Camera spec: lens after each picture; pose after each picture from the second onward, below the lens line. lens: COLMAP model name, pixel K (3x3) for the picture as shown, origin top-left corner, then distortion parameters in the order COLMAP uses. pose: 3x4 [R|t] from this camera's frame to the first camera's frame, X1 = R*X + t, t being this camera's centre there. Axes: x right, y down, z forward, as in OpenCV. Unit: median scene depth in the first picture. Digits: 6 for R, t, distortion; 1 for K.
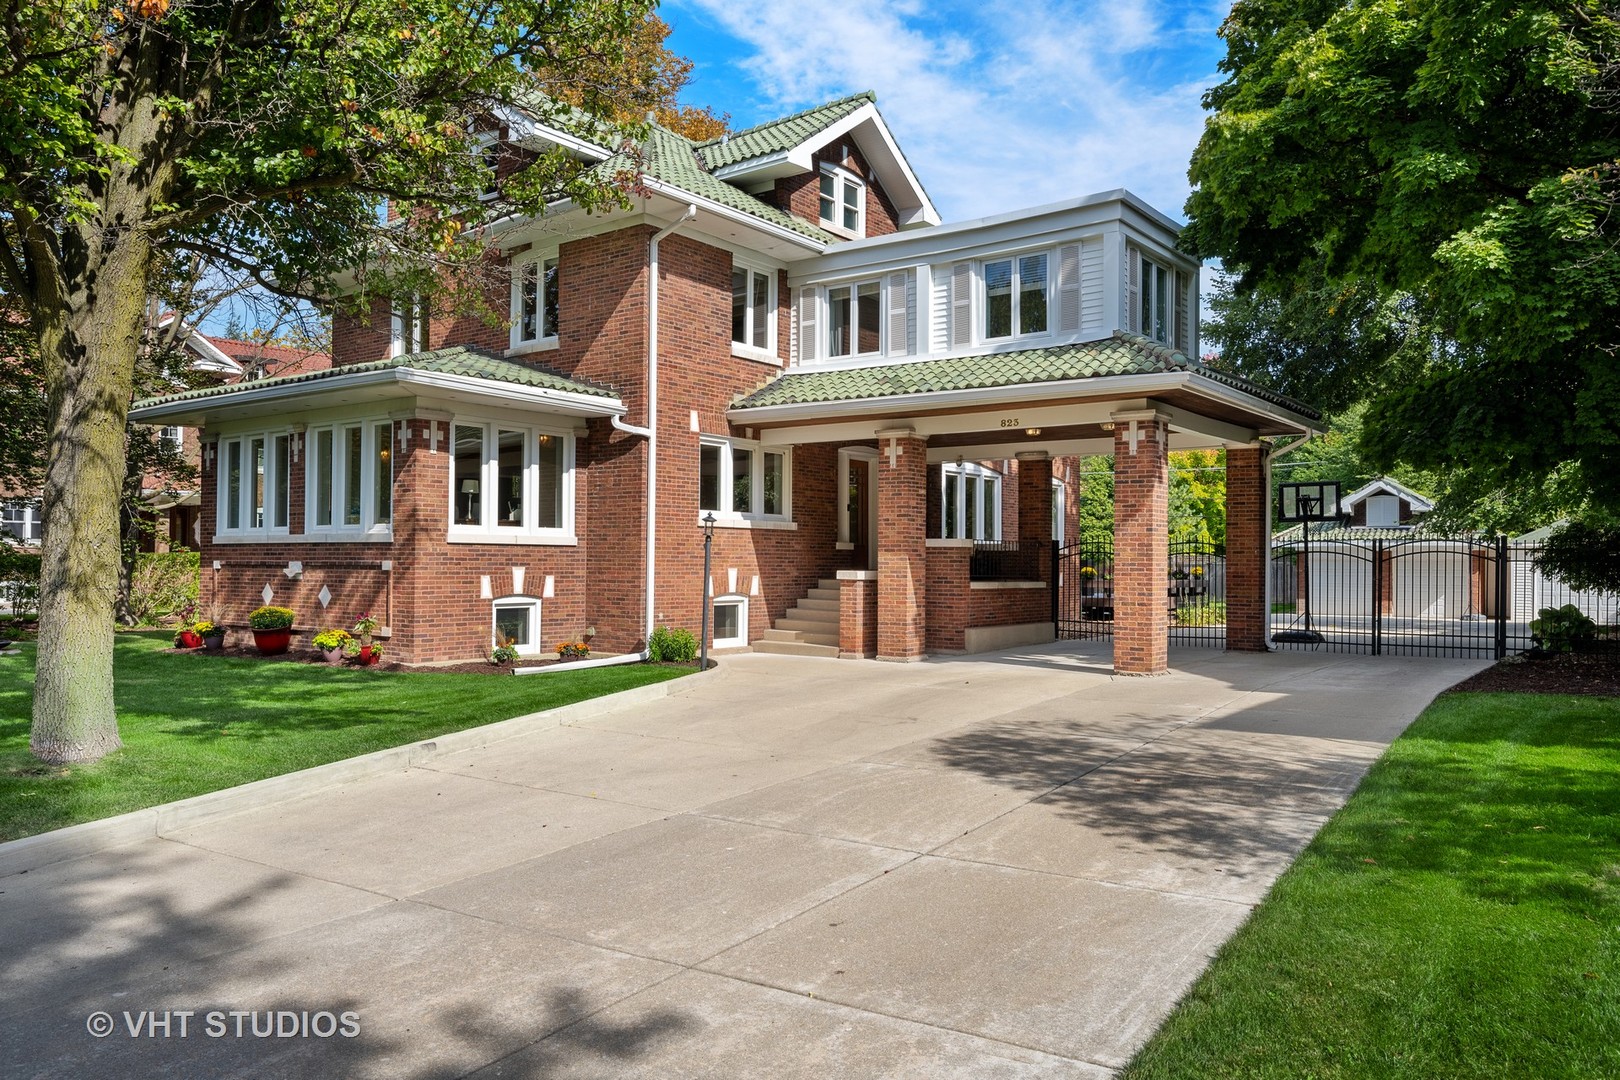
lens RADIAL K [[1127.2, 0, 810.0], [0, 1127.2, 540.0], [0, 0, 1]] dist [0.000960, 0.000372]
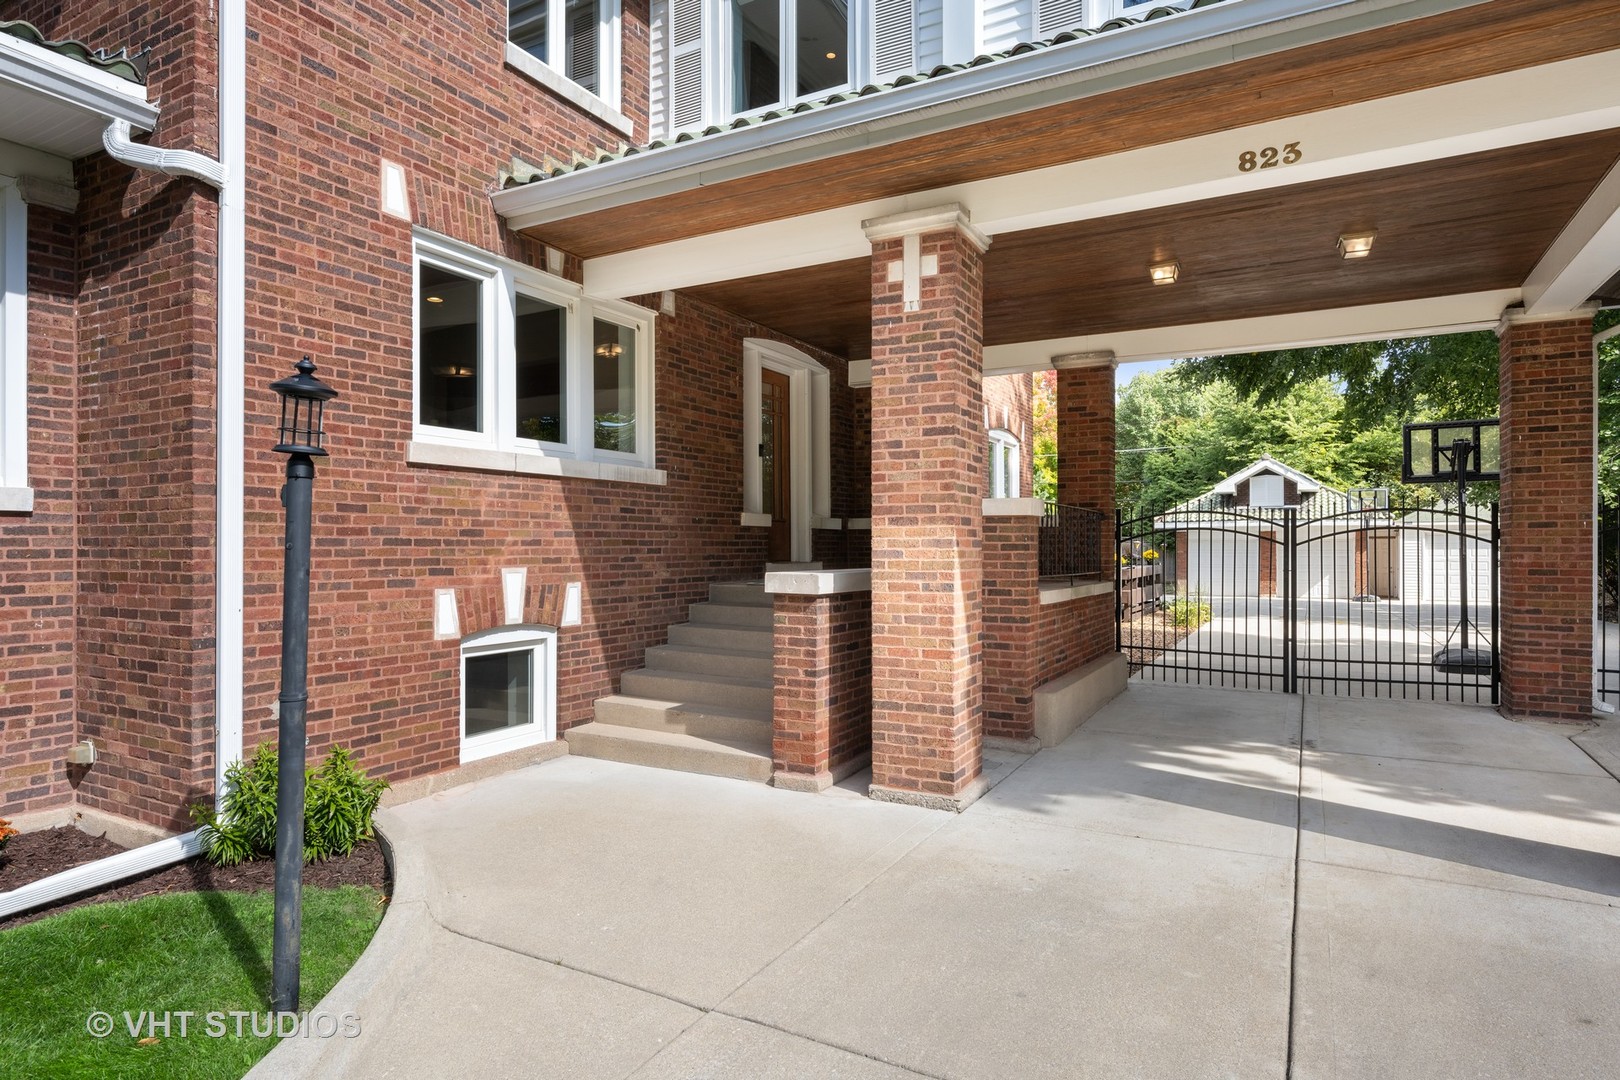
lens RADIAL K [[900.1, 0, 810.0], [0, 900.1, 540.0], [0, 0, 1]] dist [-0.002762, -0.000141]
pose [[0.989178, -0.007467, 0.146529, -0.007706], [0.005706, 0.999906, 0.012431, 0.010986], [-0.146608, -0.011460, 0.989128, 0.647028]]
